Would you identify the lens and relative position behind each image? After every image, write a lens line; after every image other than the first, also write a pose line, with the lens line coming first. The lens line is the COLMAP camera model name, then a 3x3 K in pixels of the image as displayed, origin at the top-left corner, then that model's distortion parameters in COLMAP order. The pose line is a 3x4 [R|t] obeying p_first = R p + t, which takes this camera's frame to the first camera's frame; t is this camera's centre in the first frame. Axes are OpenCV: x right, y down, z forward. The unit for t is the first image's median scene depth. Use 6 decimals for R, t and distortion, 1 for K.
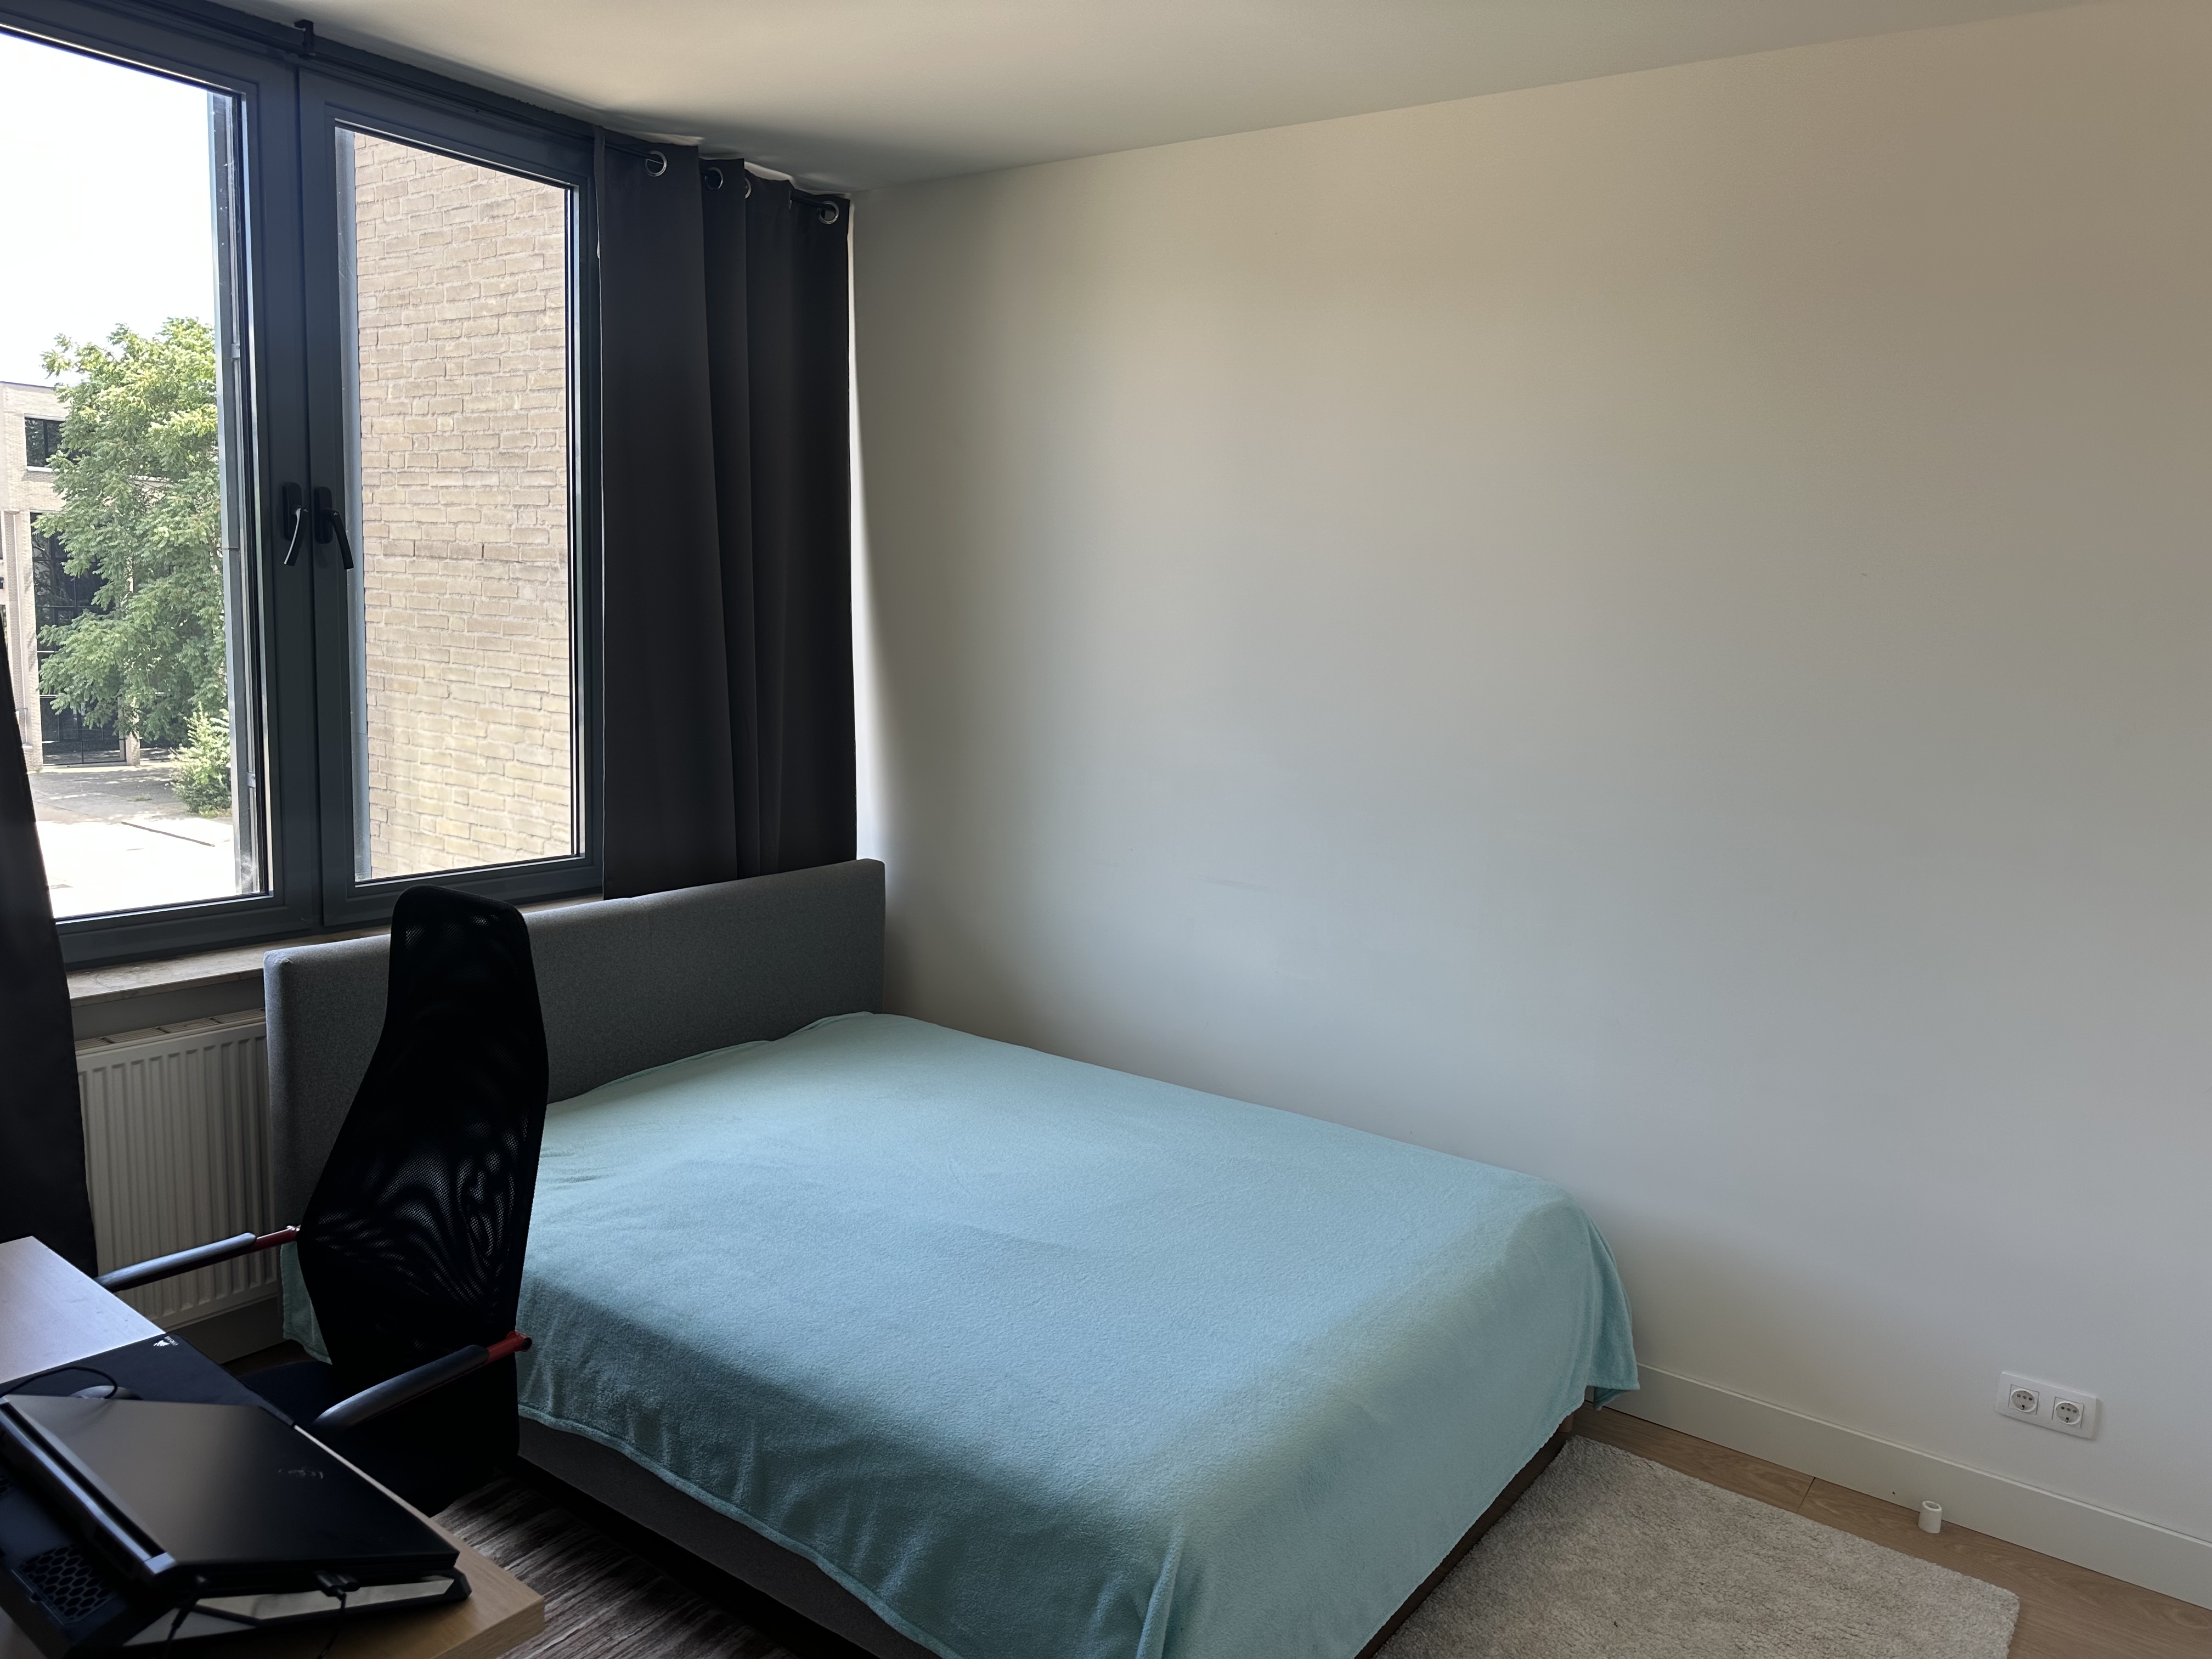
lens RADIAL K [[1554.3, 0, 1111.9], [0, 1554.3, 830.1], [0, 0, 1]] dist [0.025672, -0.002599]
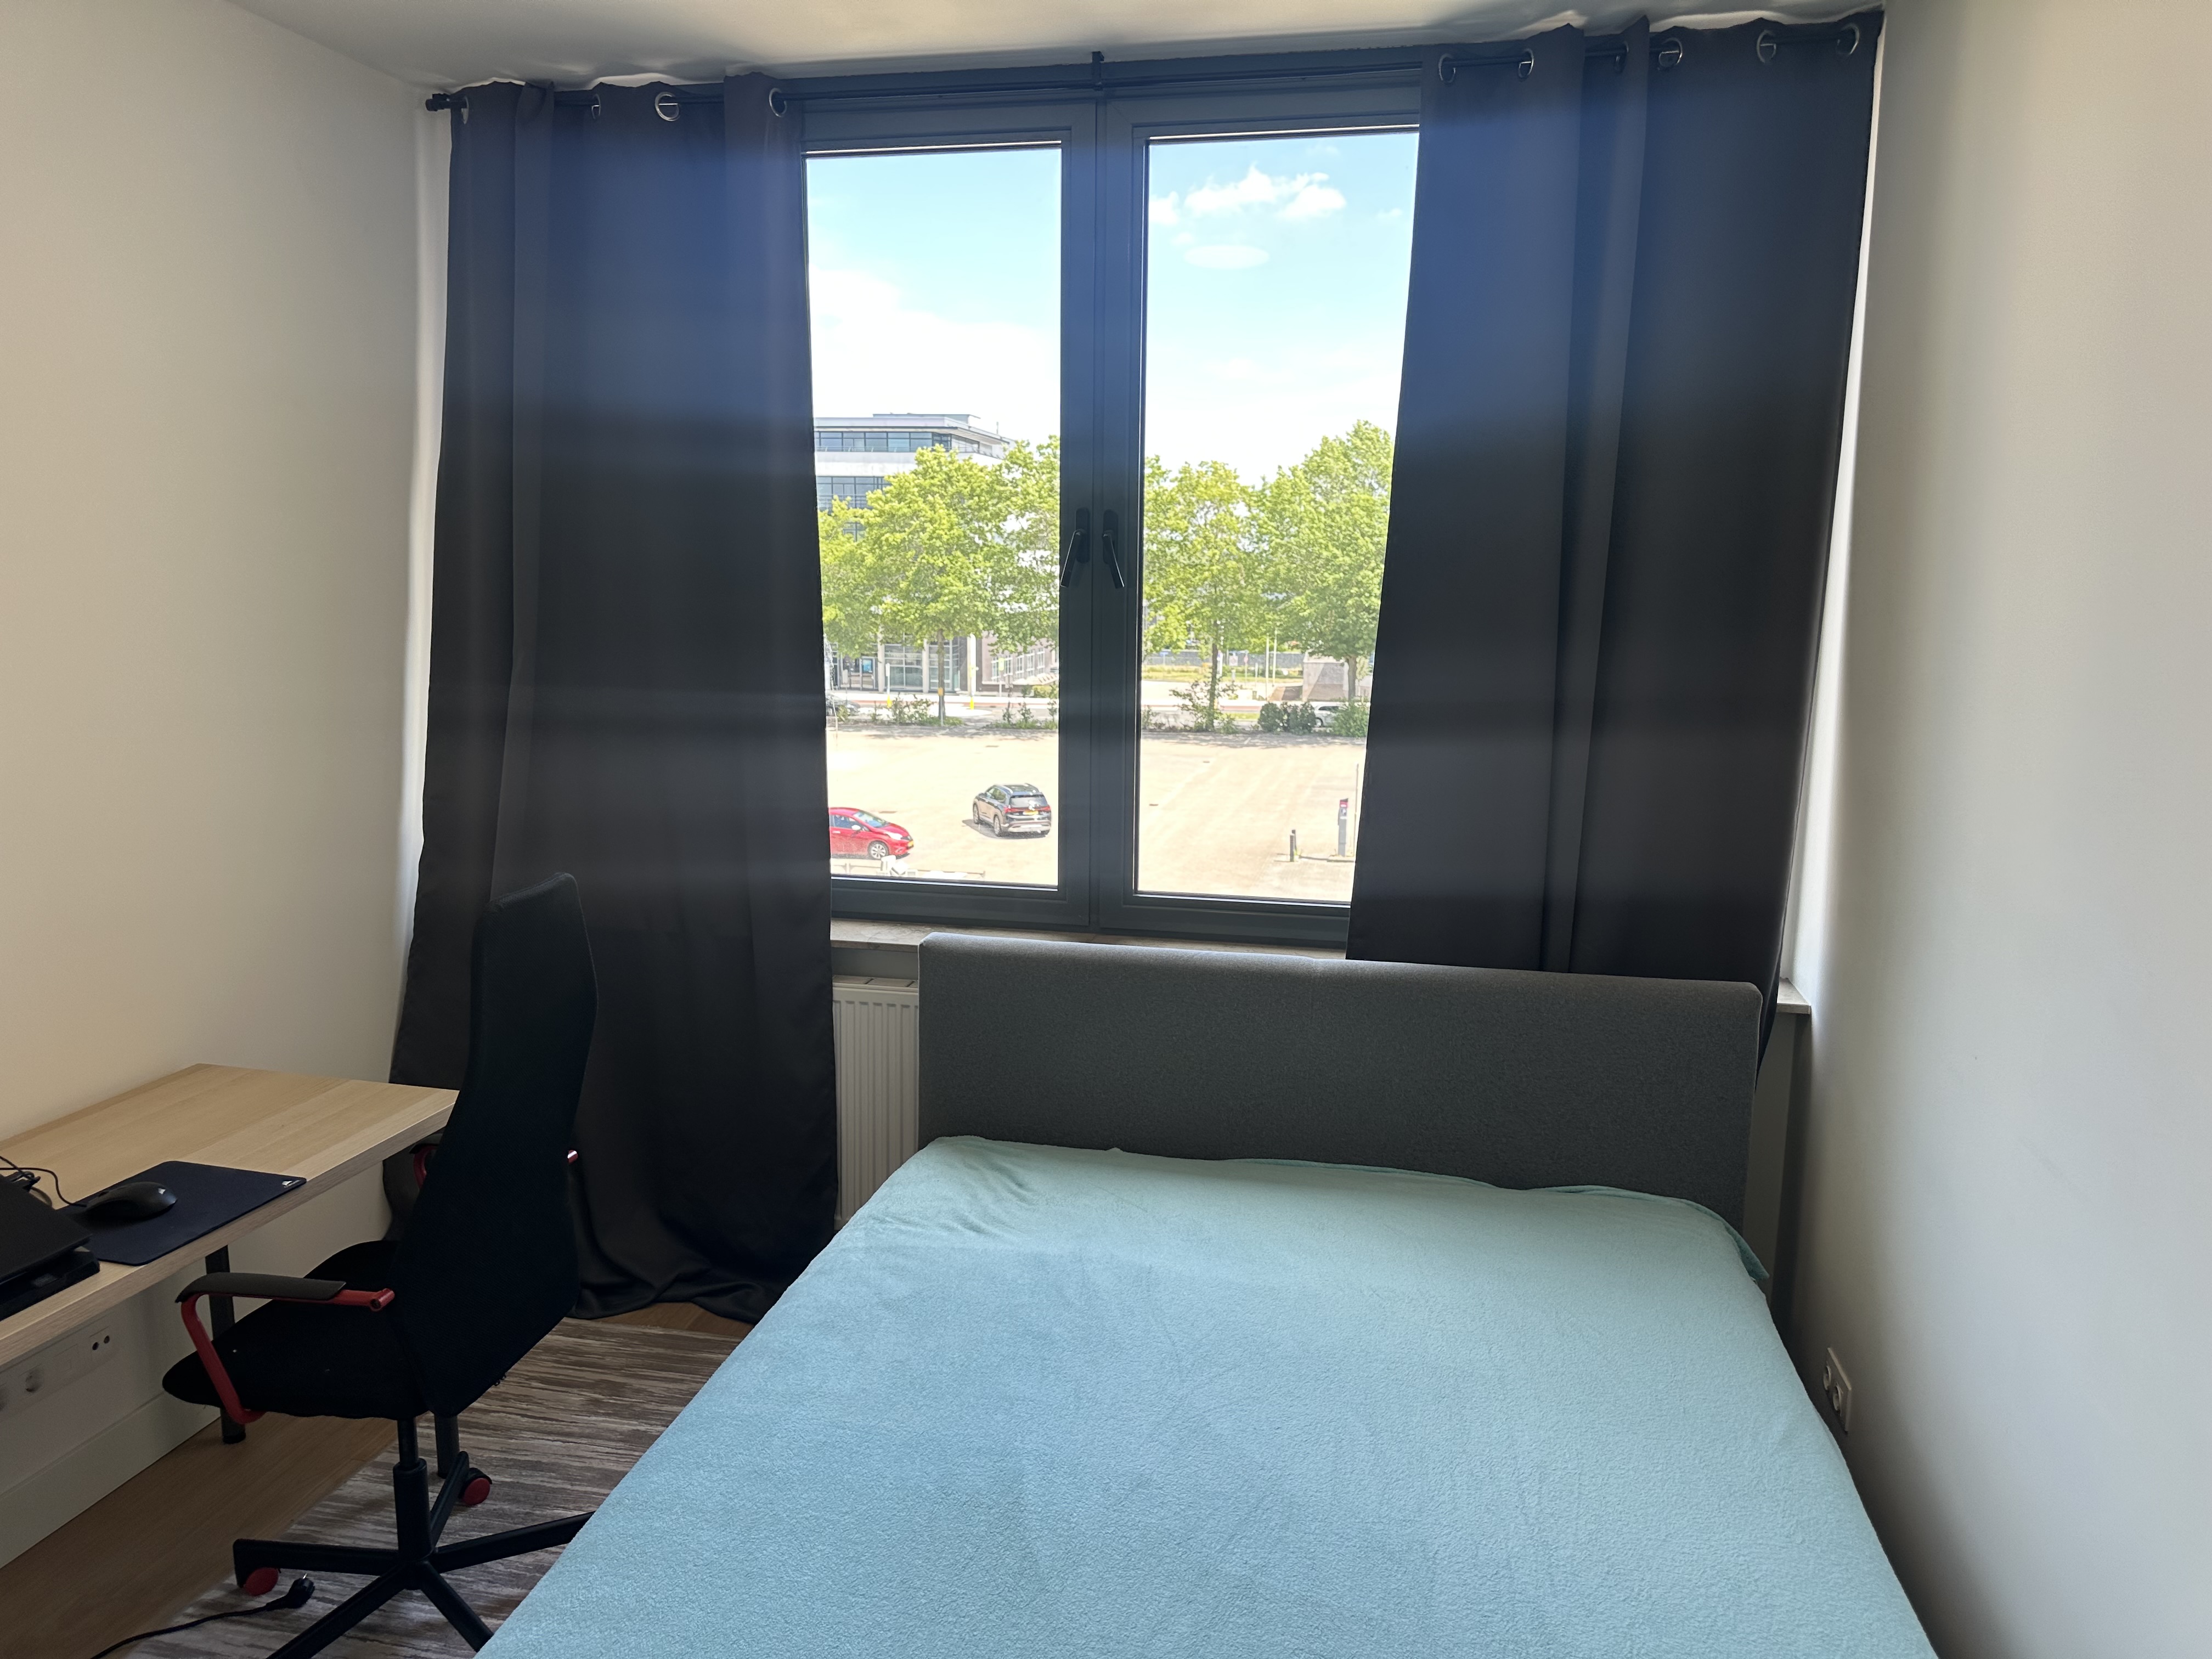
lens RADIAL K [[1554.3, 0, 1115.6], [0, 1554.3, 831.8], [0, 0, 1]] dist [0.025672, -0.002599]
pose [[0.415461, 0.113411, -0.902513, 0.459936], [-0.133521, 0.989053, 0.062821, -0.072660], [0.899758, 0.094405, 0.426056, 0.603316]]
